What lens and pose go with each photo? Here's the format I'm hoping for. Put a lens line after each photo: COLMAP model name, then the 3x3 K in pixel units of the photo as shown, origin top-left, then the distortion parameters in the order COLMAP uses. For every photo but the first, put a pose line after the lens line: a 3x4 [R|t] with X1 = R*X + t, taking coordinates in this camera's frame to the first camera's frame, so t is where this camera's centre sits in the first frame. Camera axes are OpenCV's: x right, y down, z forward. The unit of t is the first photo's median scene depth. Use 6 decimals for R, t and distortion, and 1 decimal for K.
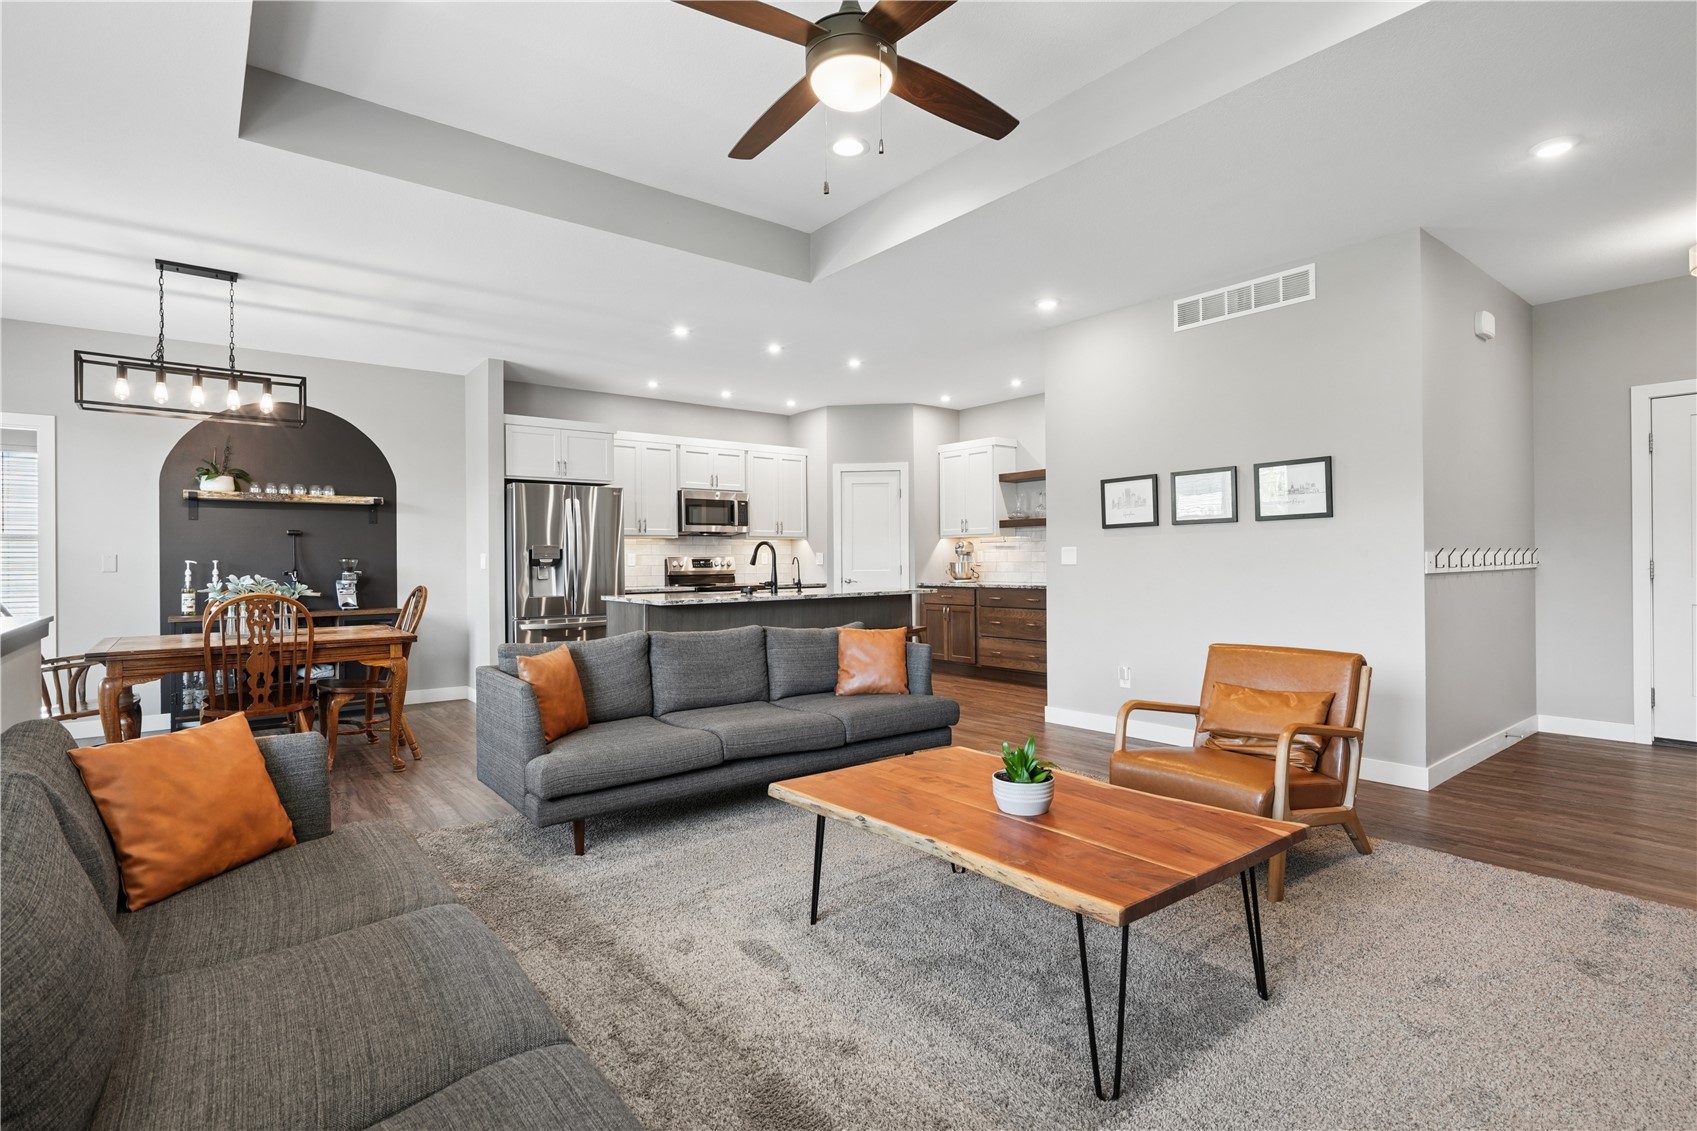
lens RADIAL K [[821.1, 0, 841.0], [0, 821.1, 564.8], [0, 0, 1]] dist [-0.002149, -0.000208]
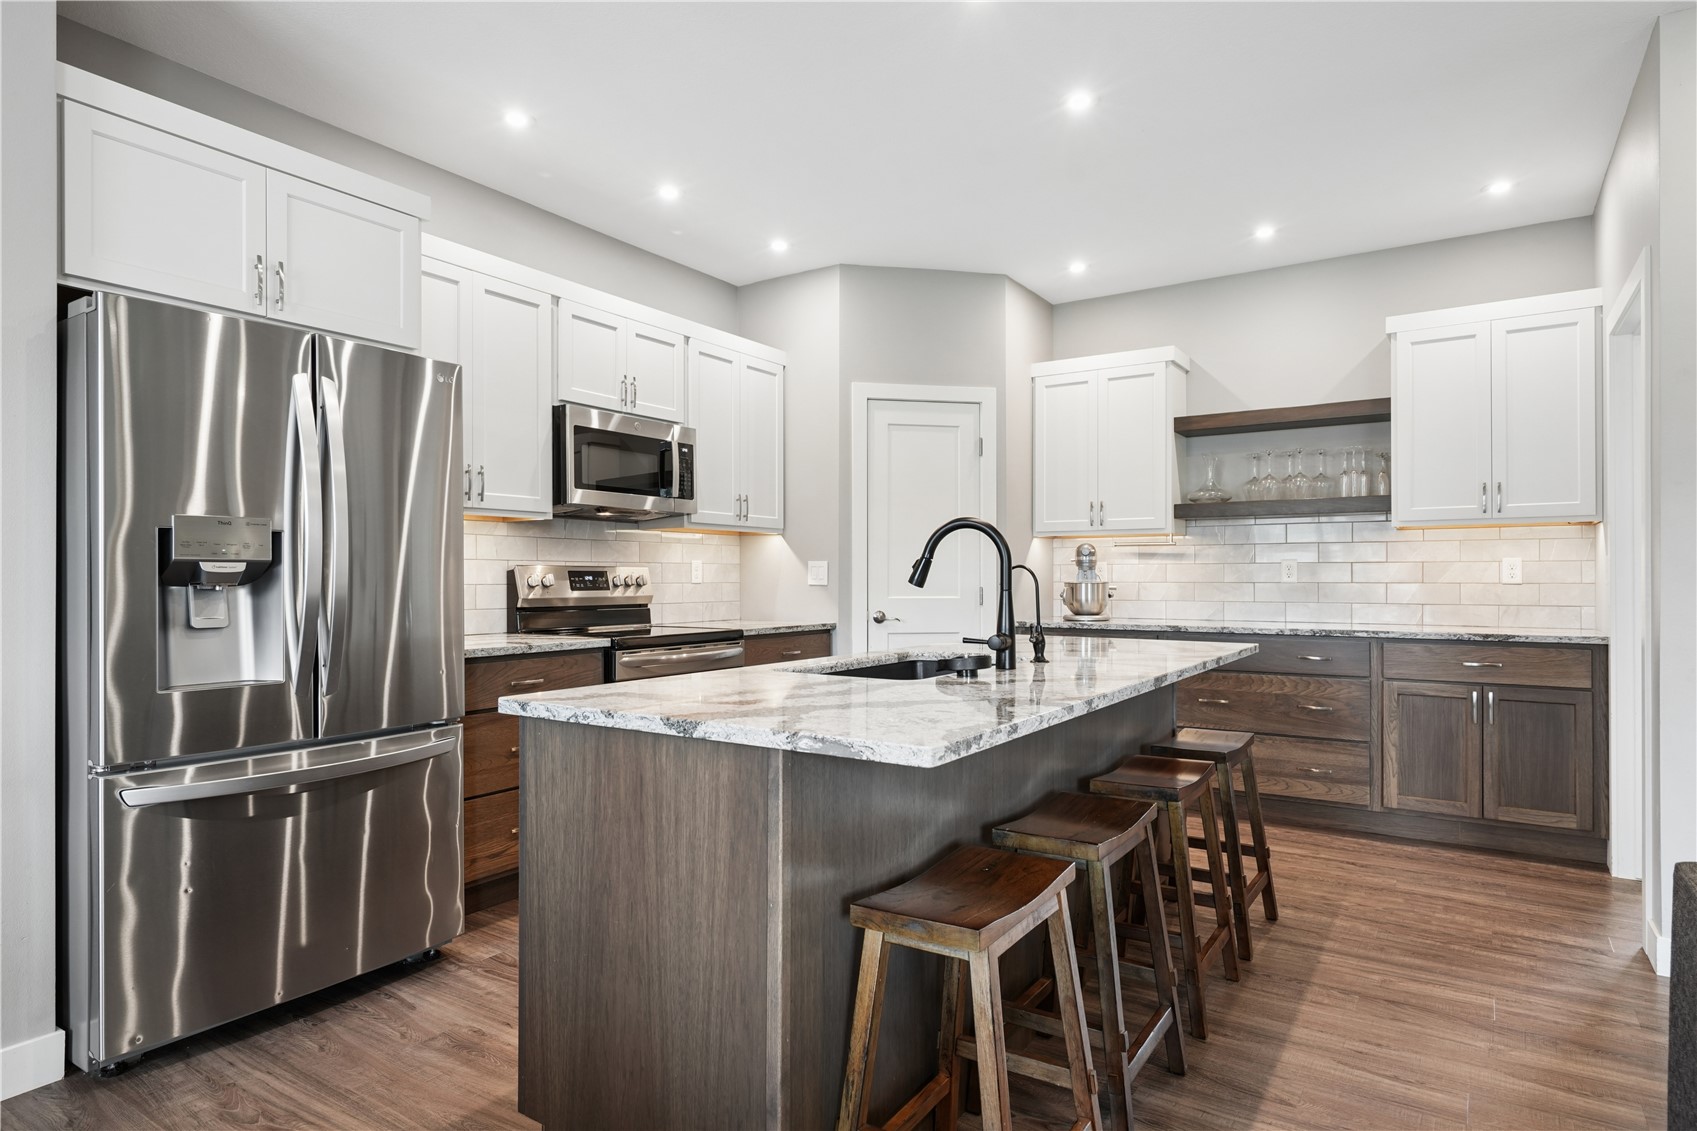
lens RADIAL K [[953.6, 0, 846.8], [0, 953.6, 582.0], [0, 0, 1]] dist [0.004208, -0.000954]
pose [[0.949304, 0.007682, 0.314266, -0.200501], [-0.006501, 0.999967, -0.004804, 0.000657], [-0.314293, 0.002518, 0.949323, 0.473555]]
